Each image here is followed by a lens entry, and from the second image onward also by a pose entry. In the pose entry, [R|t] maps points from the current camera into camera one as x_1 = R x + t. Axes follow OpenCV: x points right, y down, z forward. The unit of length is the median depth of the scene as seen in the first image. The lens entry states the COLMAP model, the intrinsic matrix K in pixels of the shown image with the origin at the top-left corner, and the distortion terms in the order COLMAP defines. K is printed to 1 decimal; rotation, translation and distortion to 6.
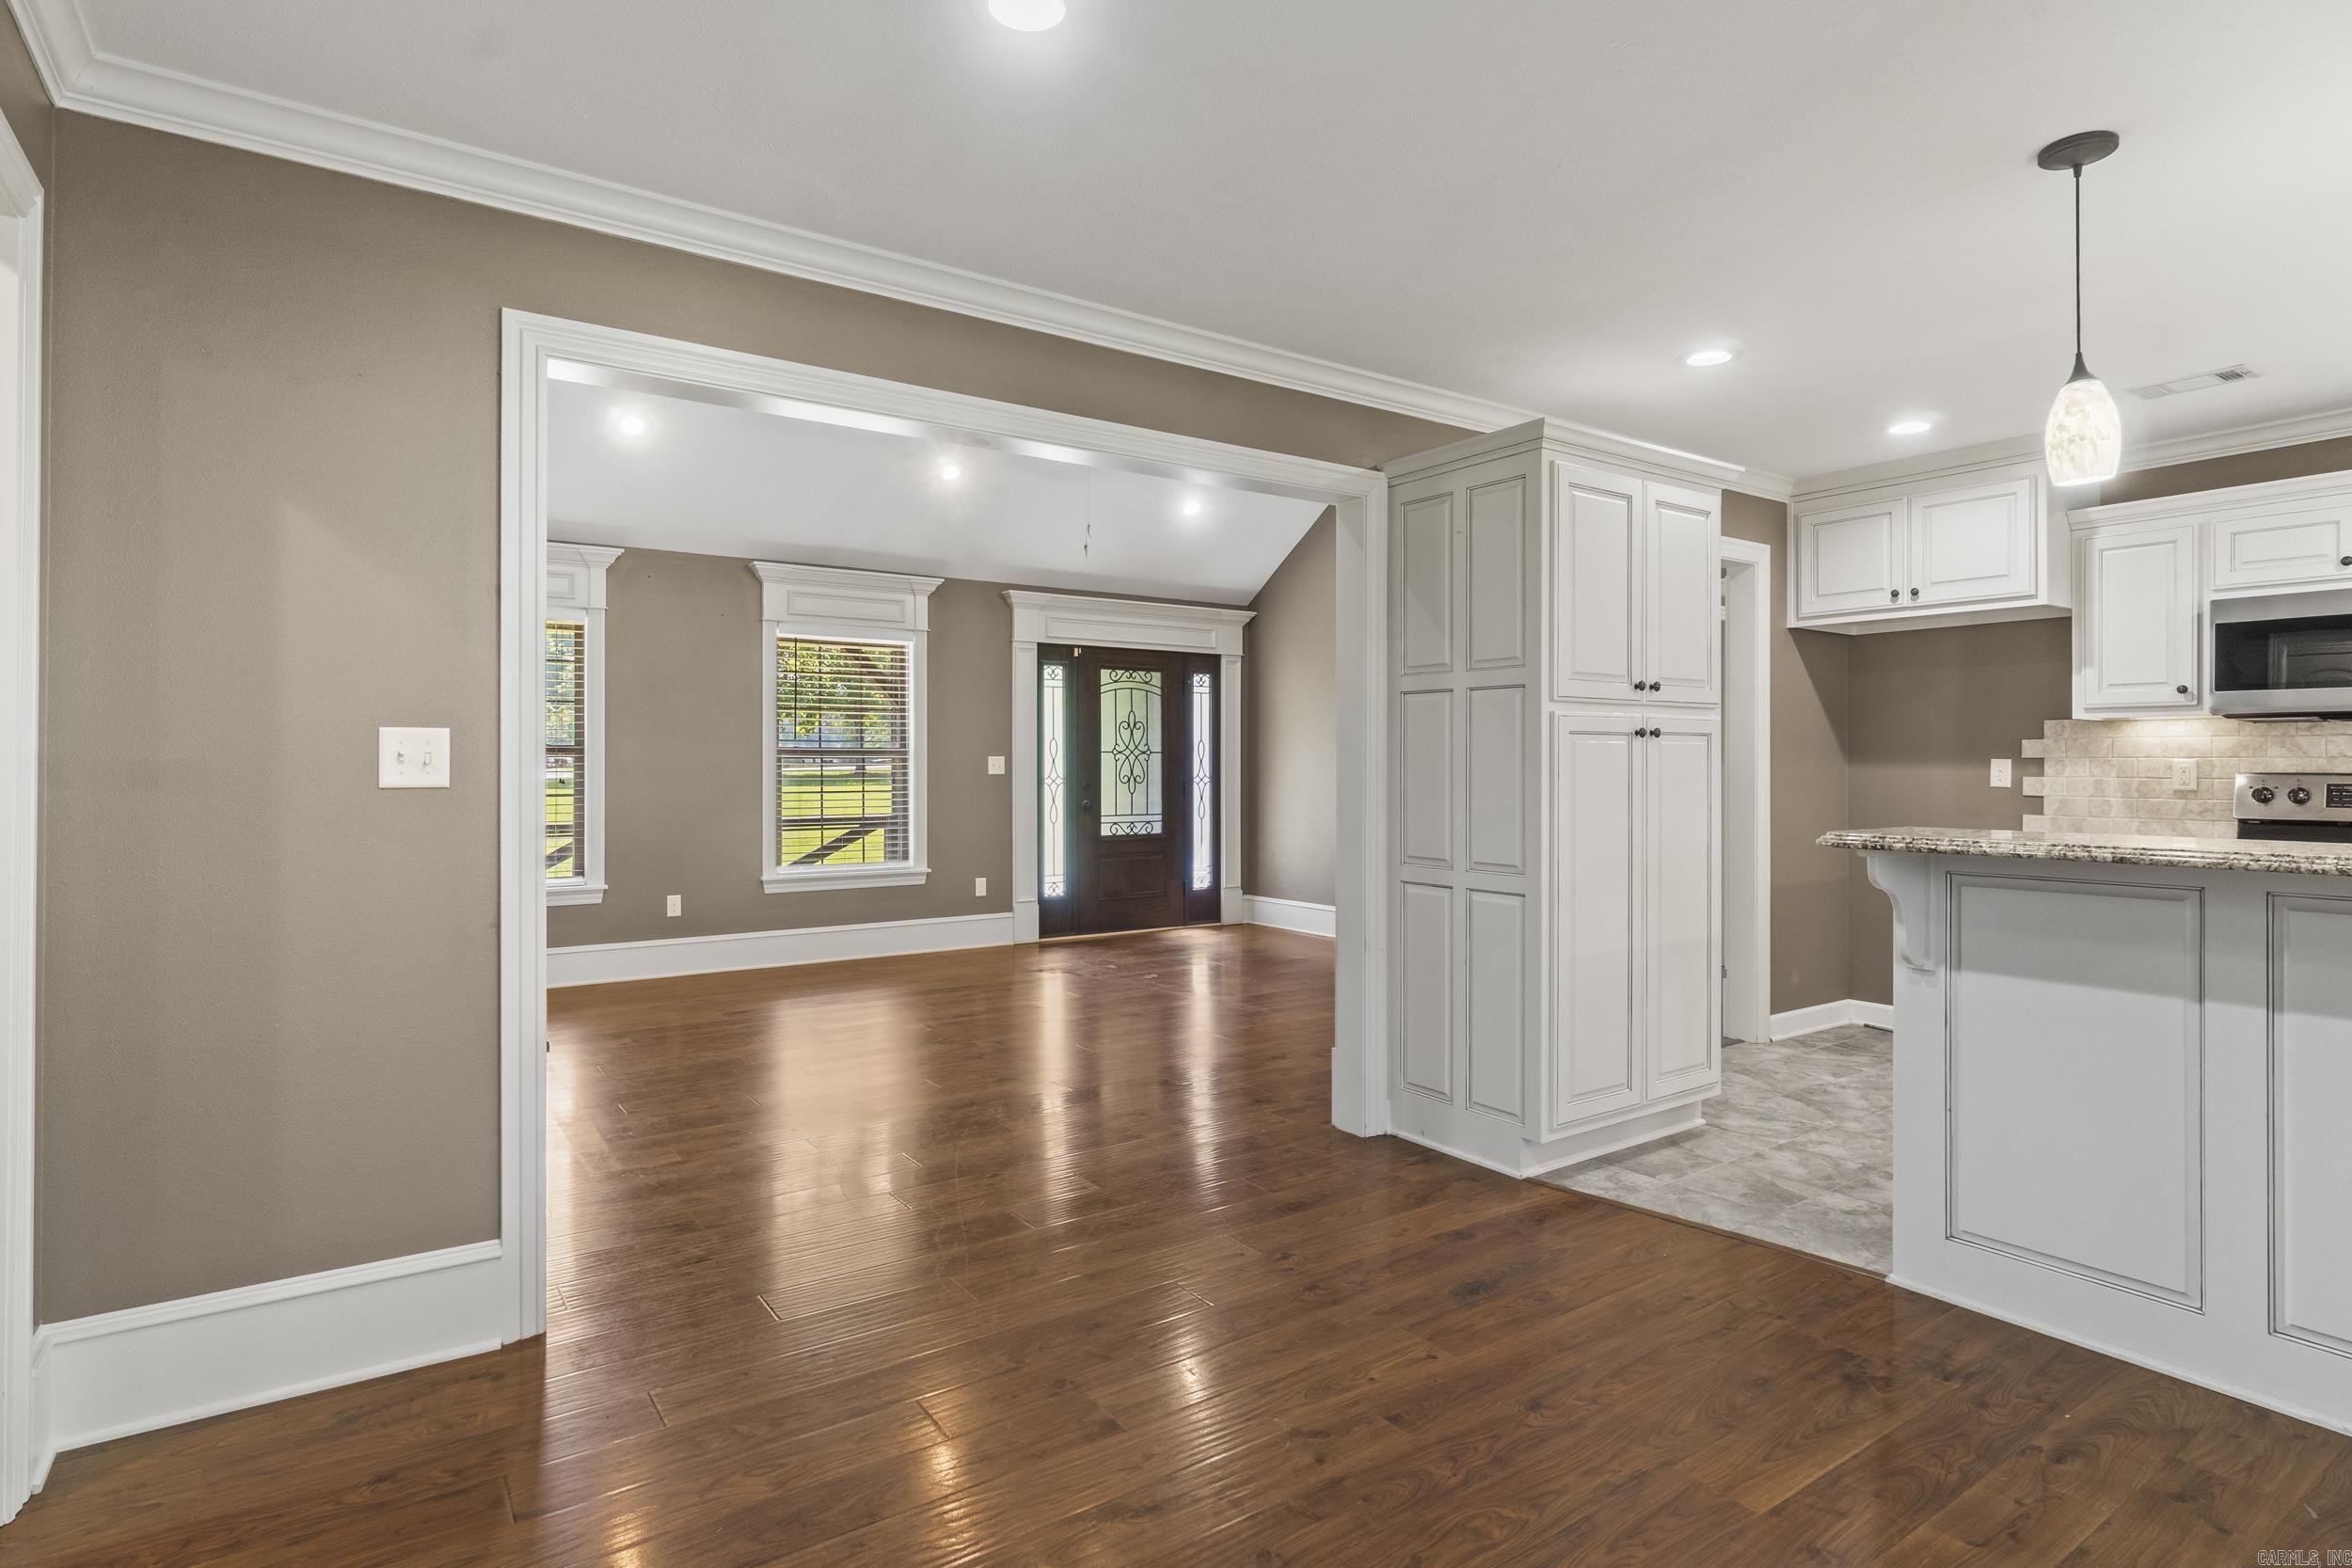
lens RADIAL K [[1201.5, 0, 1157.4], [0, 1201.5, 765.4], [0, 0, 1]] dist [-0.005029, 0.000344]
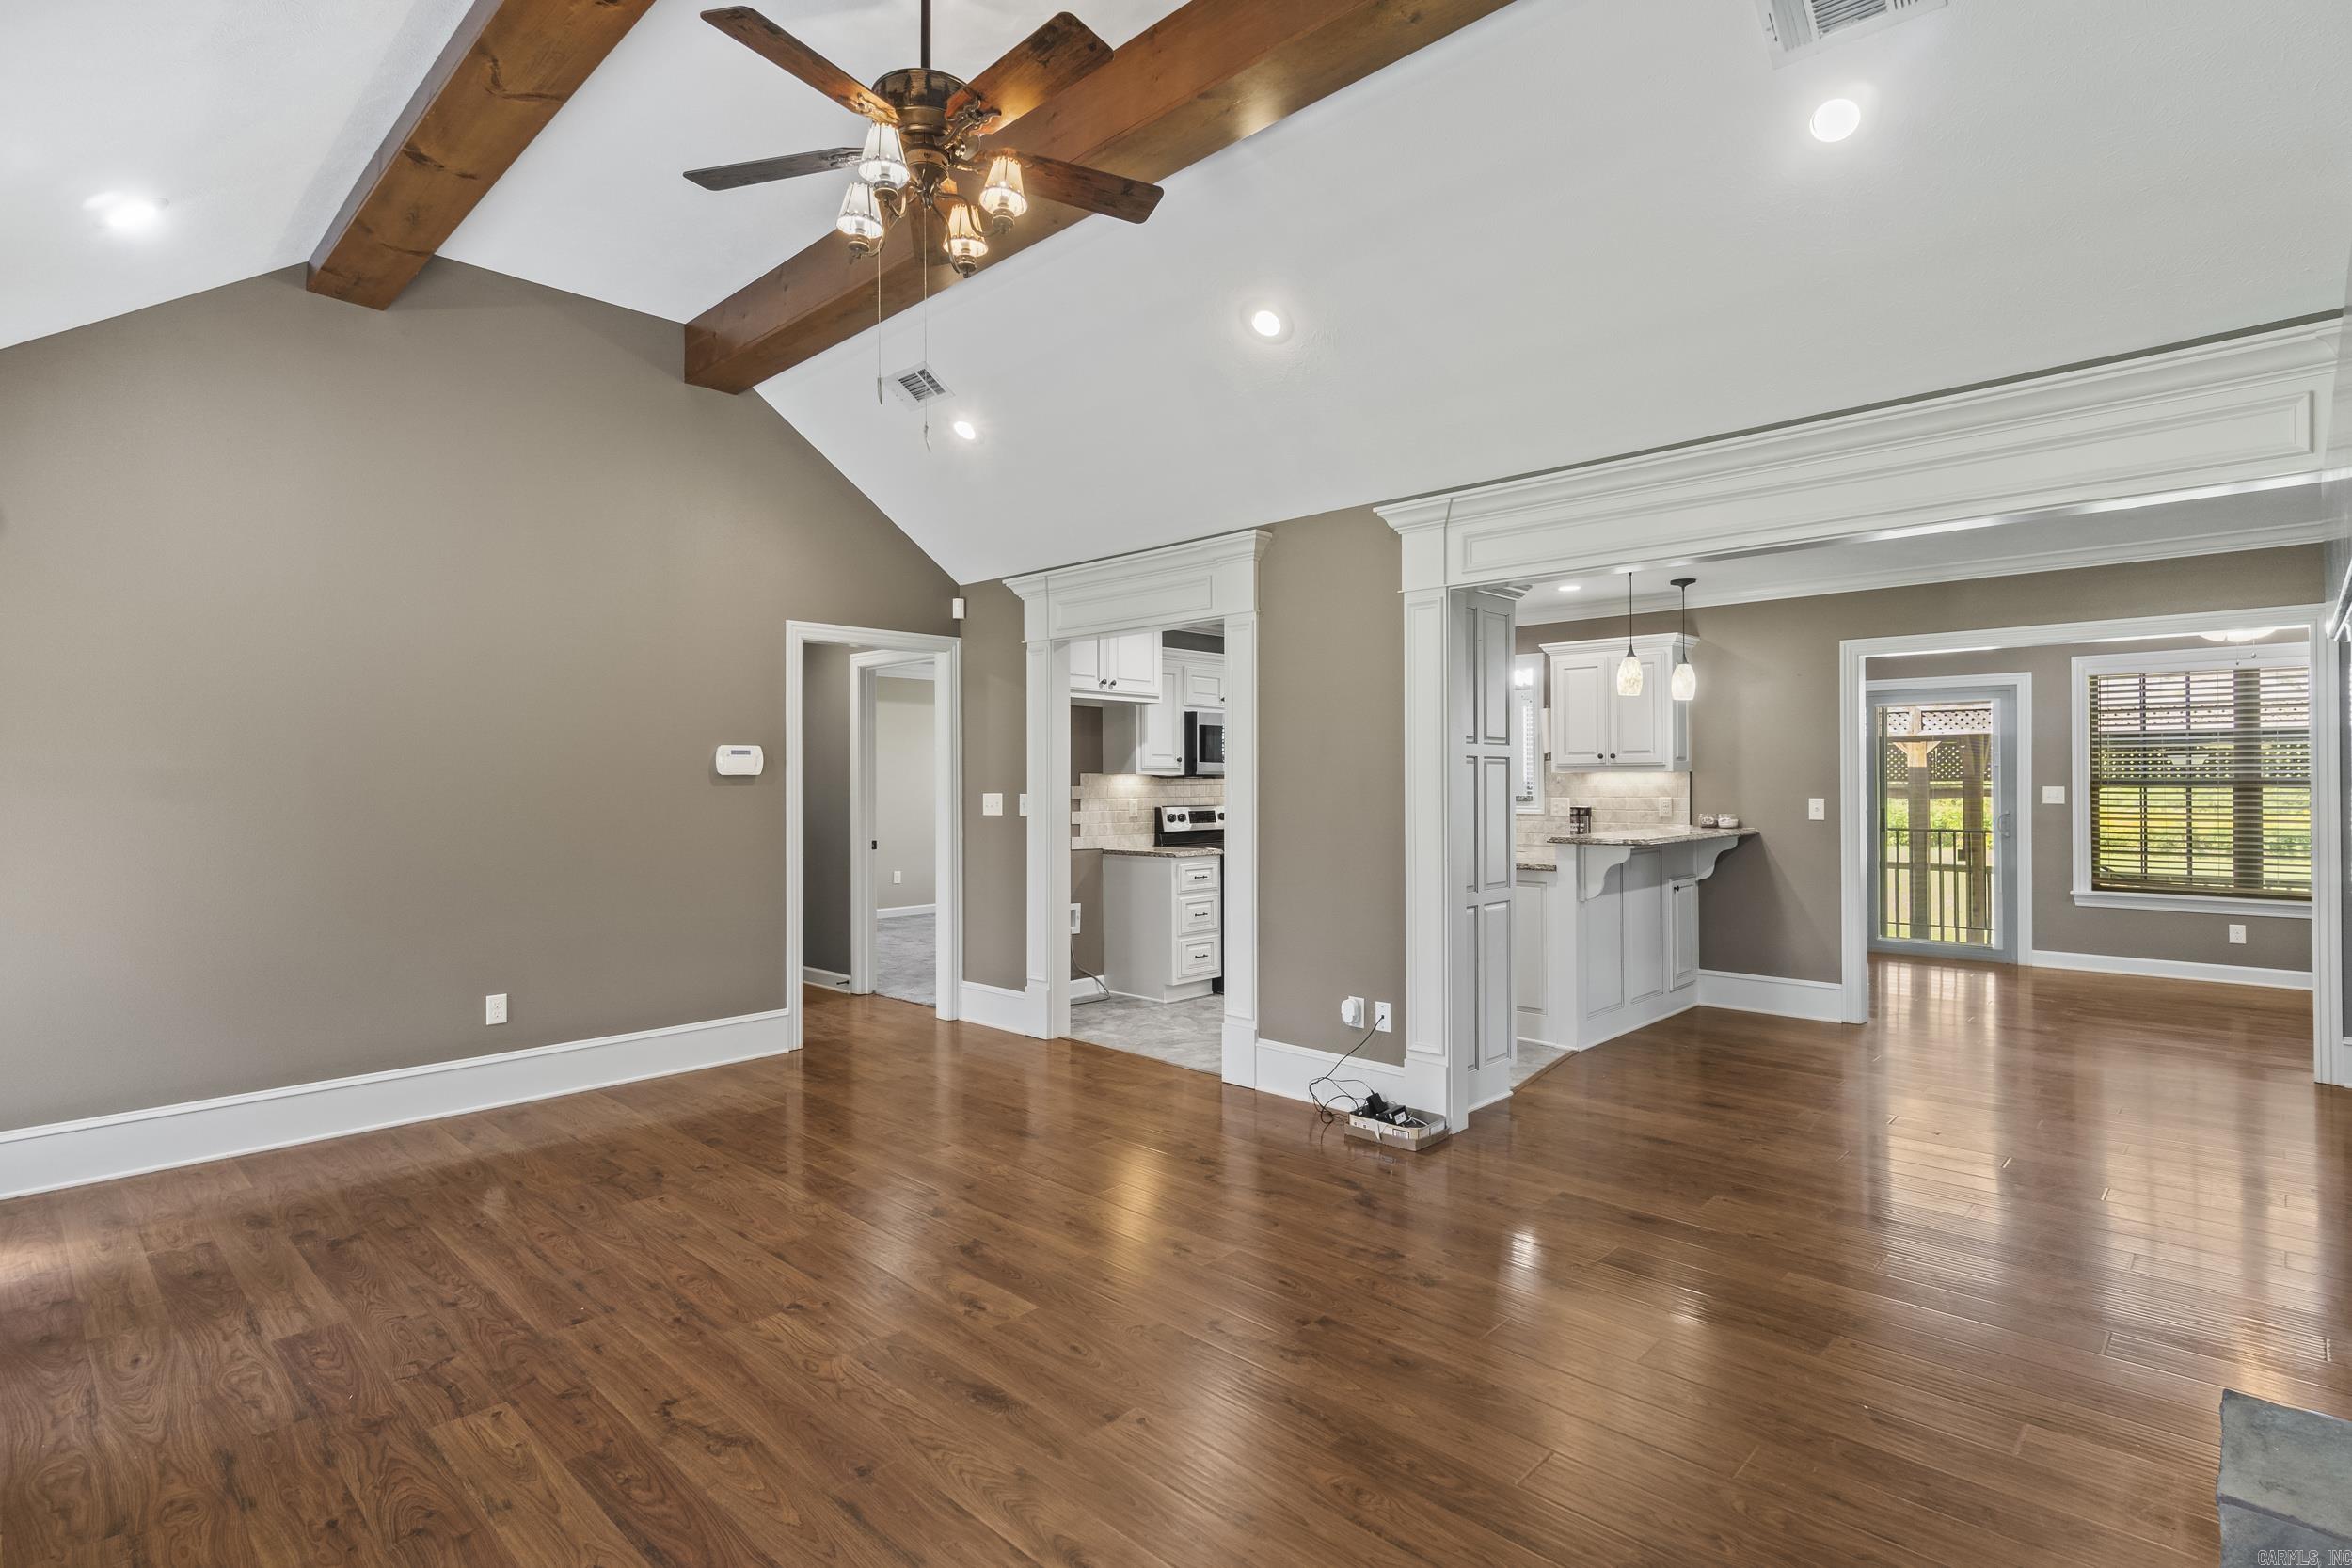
lens RADIAL K [[1136.9, 0, 1178.0], [0, 1136.9, 808.6], [0, 0, 1]] dist [0.001316, 0.001358]
pose [[-0.209950, -0.025392, 0.977382, -0.426520], [0.003289, 0.999639, 0.026677, -0.019254], [-0.977706, 0.008815, -0.209791, 0.723547]]
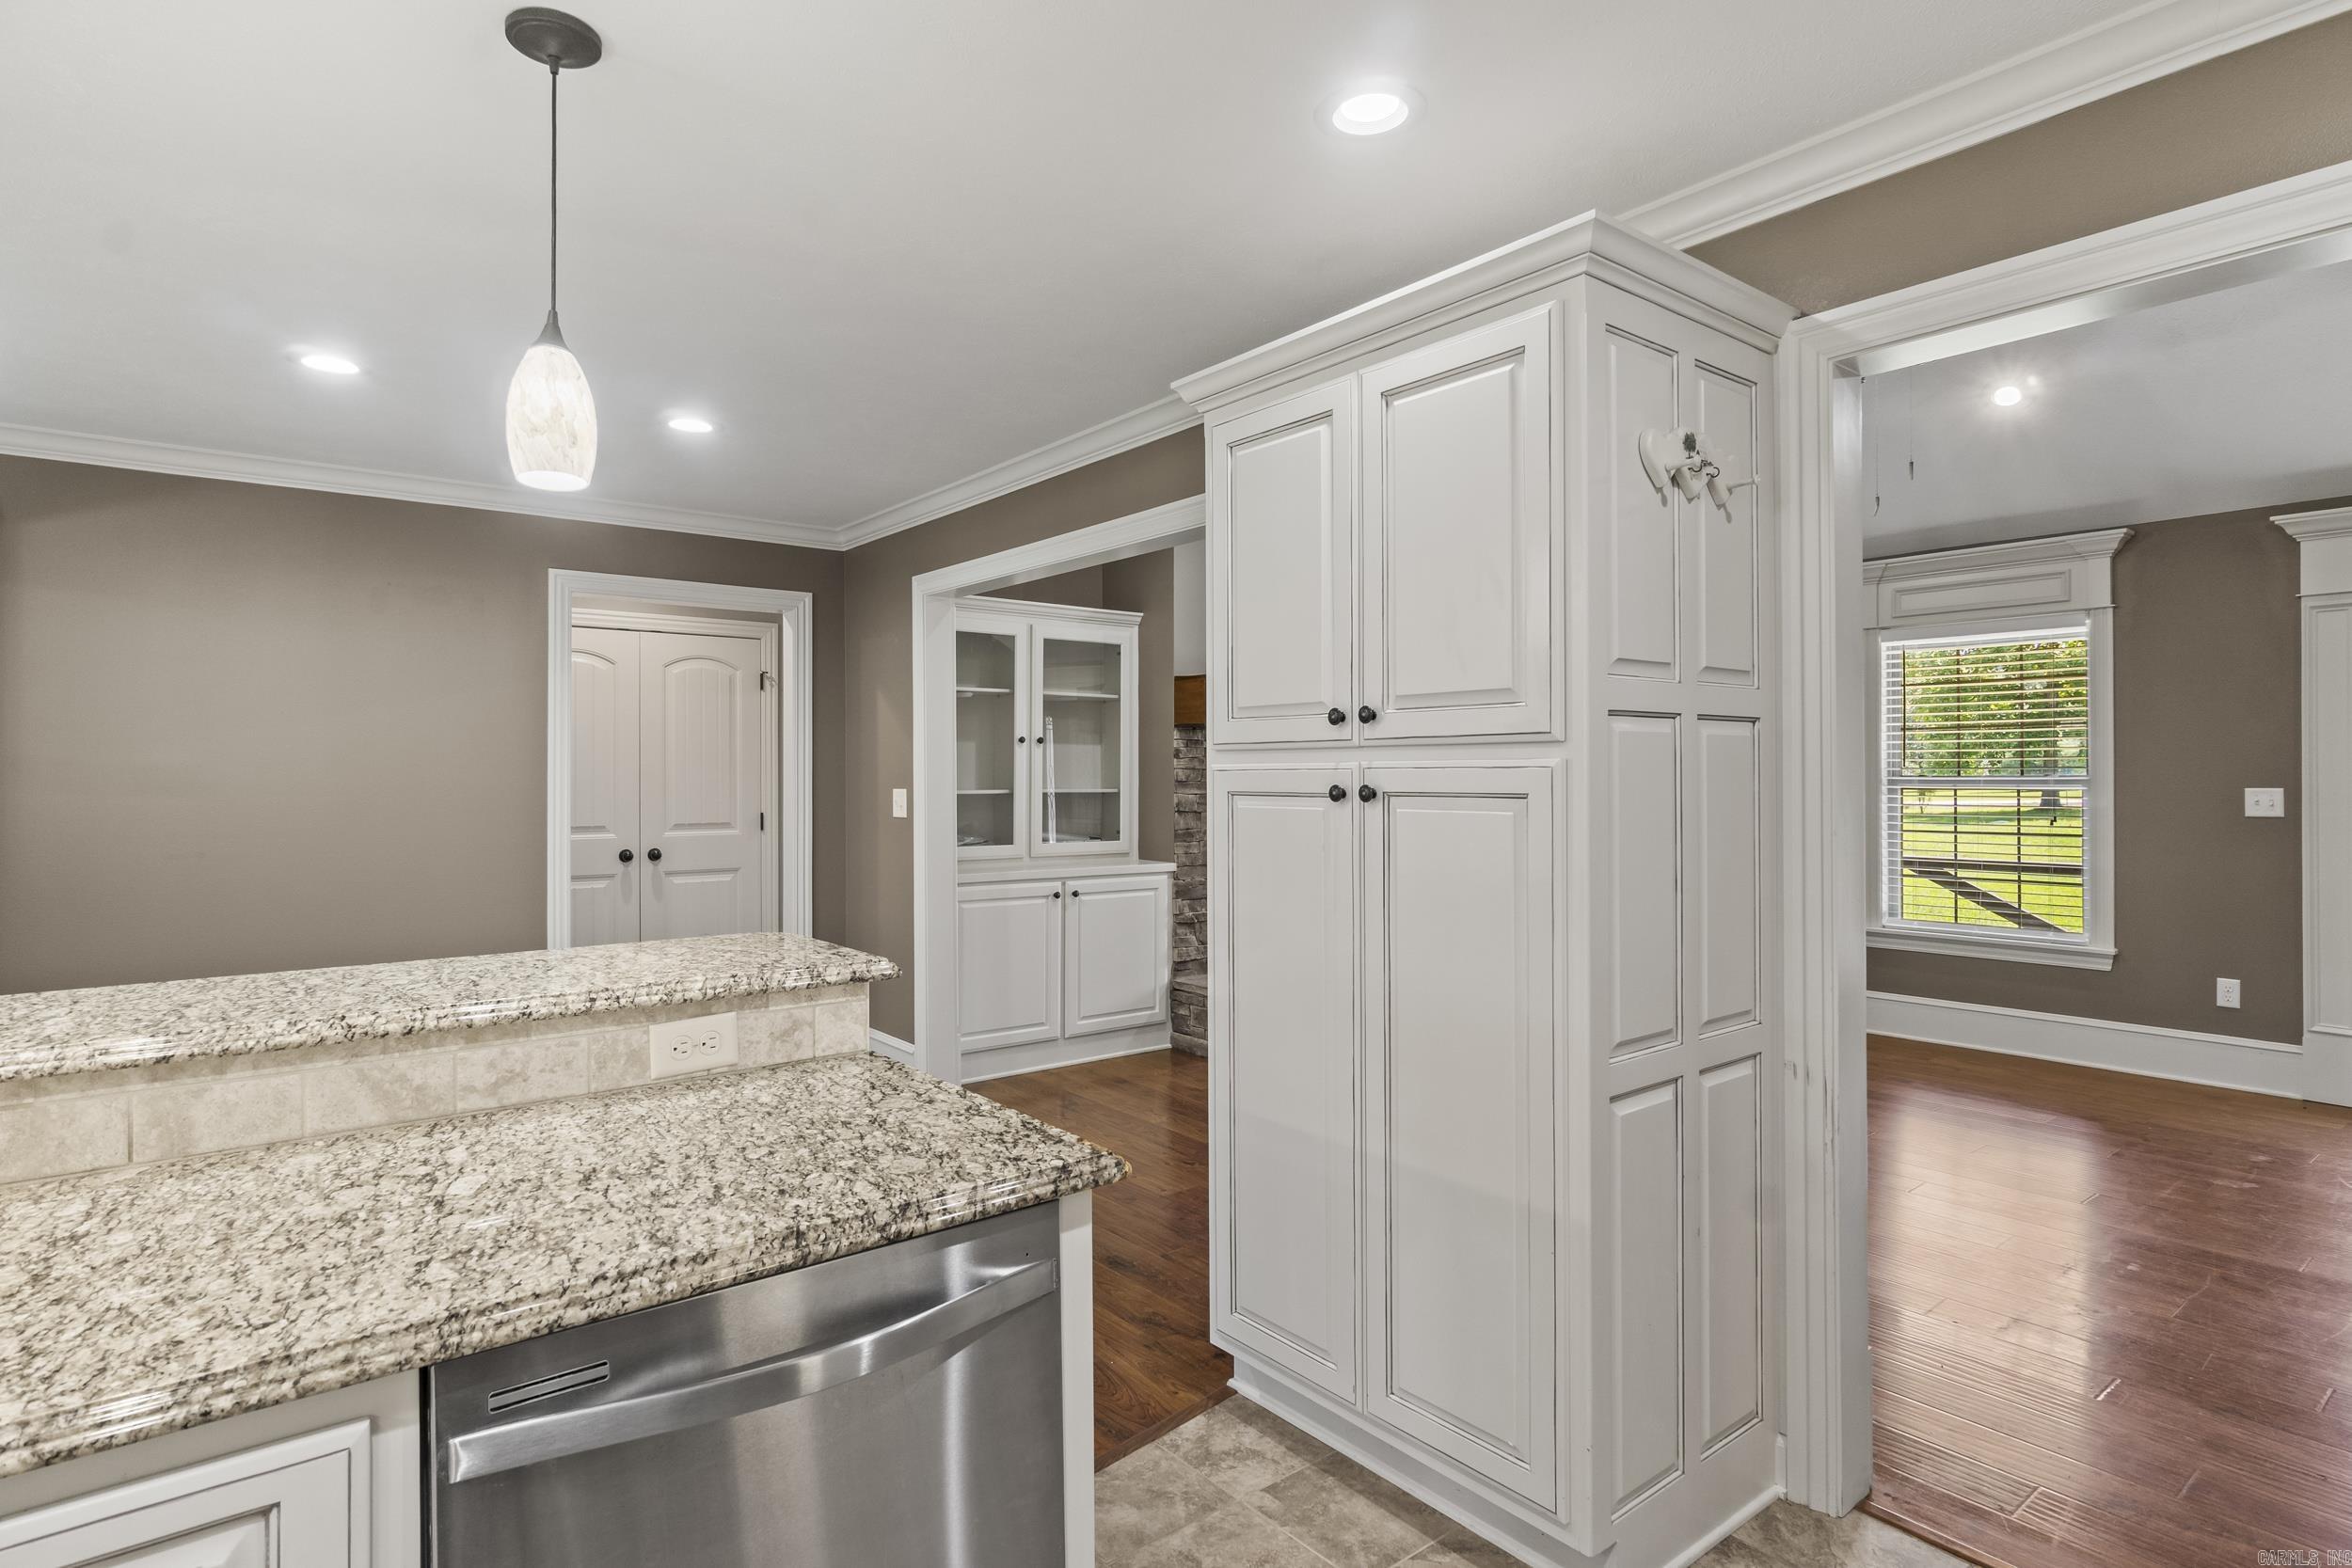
lens RADIAL K [[1201.5, 0, 1147.2], [0, 1201.5, 770.4], [0, 0, 1]] dist [-0.005029, 0.000344]
pose [[0.042064, -0.003154, -0.999110, 0.456200], [0.004039, 0.999987, -0.002987, -0.016916], [0.999107, -0.003910, 0.042077, 0.396254]]
